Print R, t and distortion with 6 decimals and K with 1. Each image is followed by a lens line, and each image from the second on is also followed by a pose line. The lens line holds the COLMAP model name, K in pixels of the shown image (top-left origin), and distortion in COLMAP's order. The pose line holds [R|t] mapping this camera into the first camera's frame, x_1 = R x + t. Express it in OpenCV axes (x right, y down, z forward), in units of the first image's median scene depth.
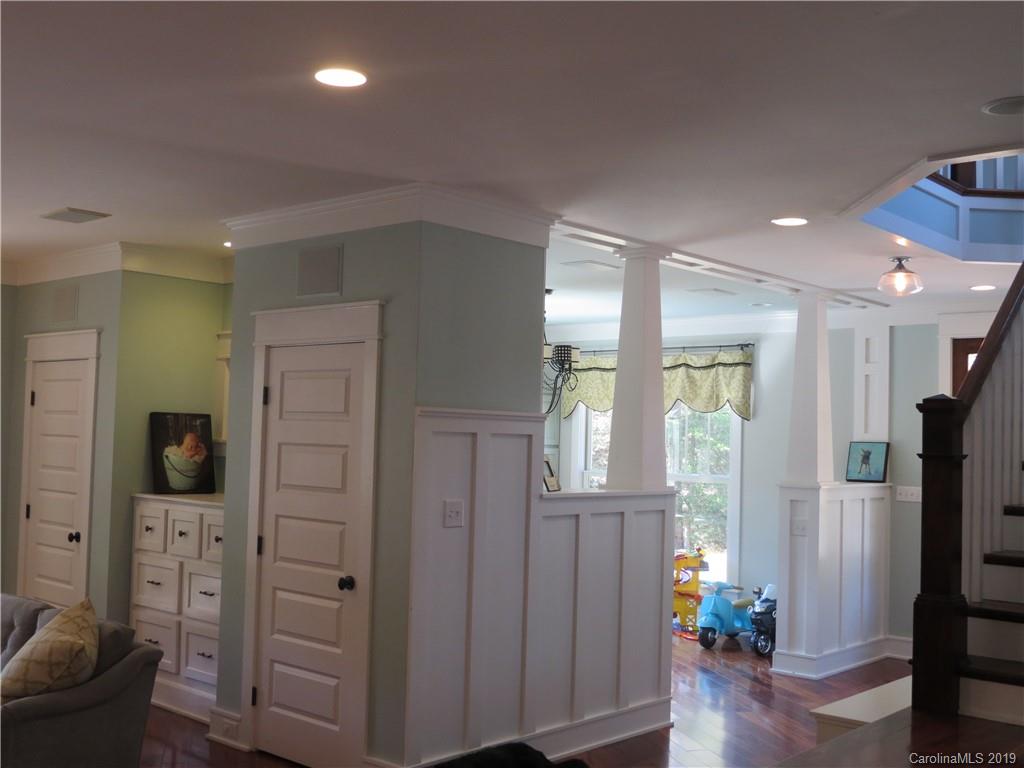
lens RADIAL K [[1107.5, 0, 512.3], [0, 1107.5, 378.5], [0, 0, 1]] dist [-0.059832, 0.000000]
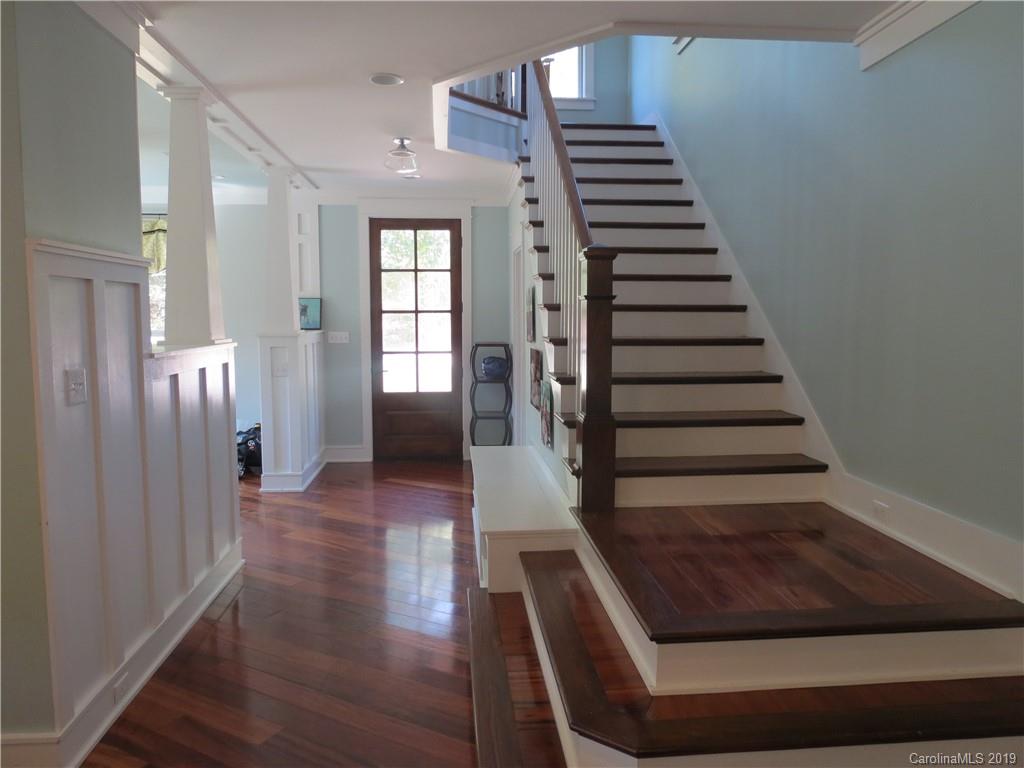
lens RADIAL K [[723.3, 0, 510.7], [0, 723.3, 383.4], [0, 0, 1]] dist [-0.046648, 0.027811]
pose [[0.682728, -0.095055, 0.724463, -0.123408], [-0.024588, 0.987951, 0.152798, 0.023462], [-0.730258, -0.122133, 0.672165, 0.274015]]
